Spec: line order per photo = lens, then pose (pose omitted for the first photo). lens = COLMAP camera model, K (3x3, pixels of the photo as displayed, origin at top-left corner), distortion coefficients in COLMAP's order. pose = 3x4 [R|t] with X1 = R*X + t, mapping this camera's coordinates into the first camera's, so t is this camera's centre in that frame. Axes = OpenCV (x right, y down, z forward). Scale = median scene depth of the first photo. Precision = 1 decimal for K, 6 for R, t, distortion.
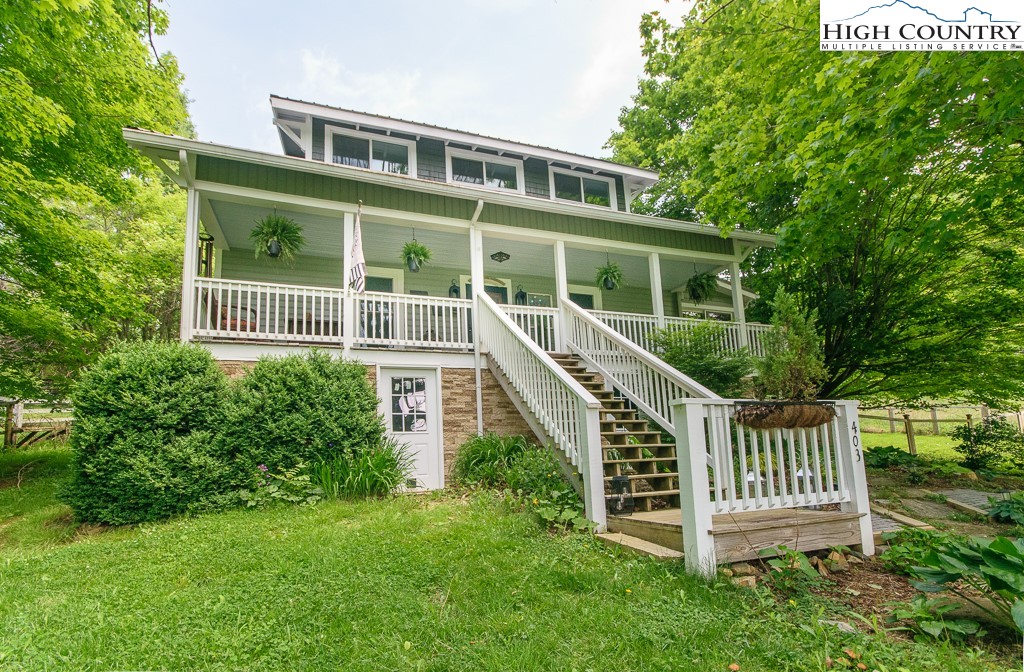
lens RADIAL K [[459.1, 0, 511.3], [0, 459.1, 360.0], [0, 0, 1]] dist [-0.001913, 0.000559]
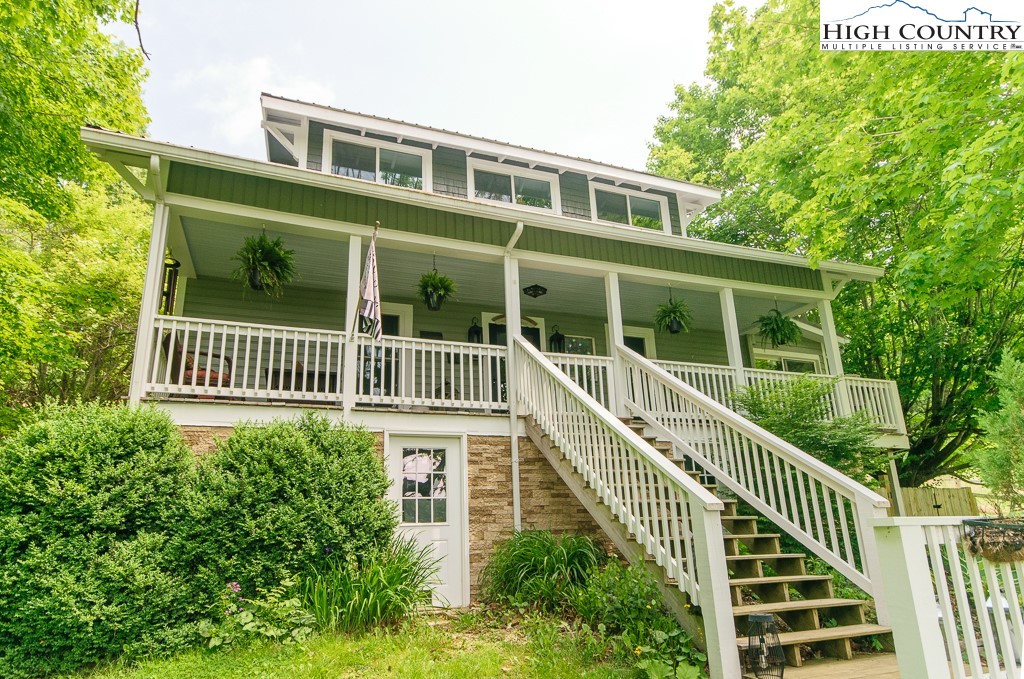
lens RADIAL K [[559.3, 0, 512.0], [0, 559.3, 339.5], [0, 0, 1]] dist [0.016484, -0.002206]
pose [[0.999915, 0.012988, -0.000580, -0.086450], [-0.012961, 0.992391, -0.122439, -0.029836], [-0.001015, 0.122436, 0.992476, 0.068613]]
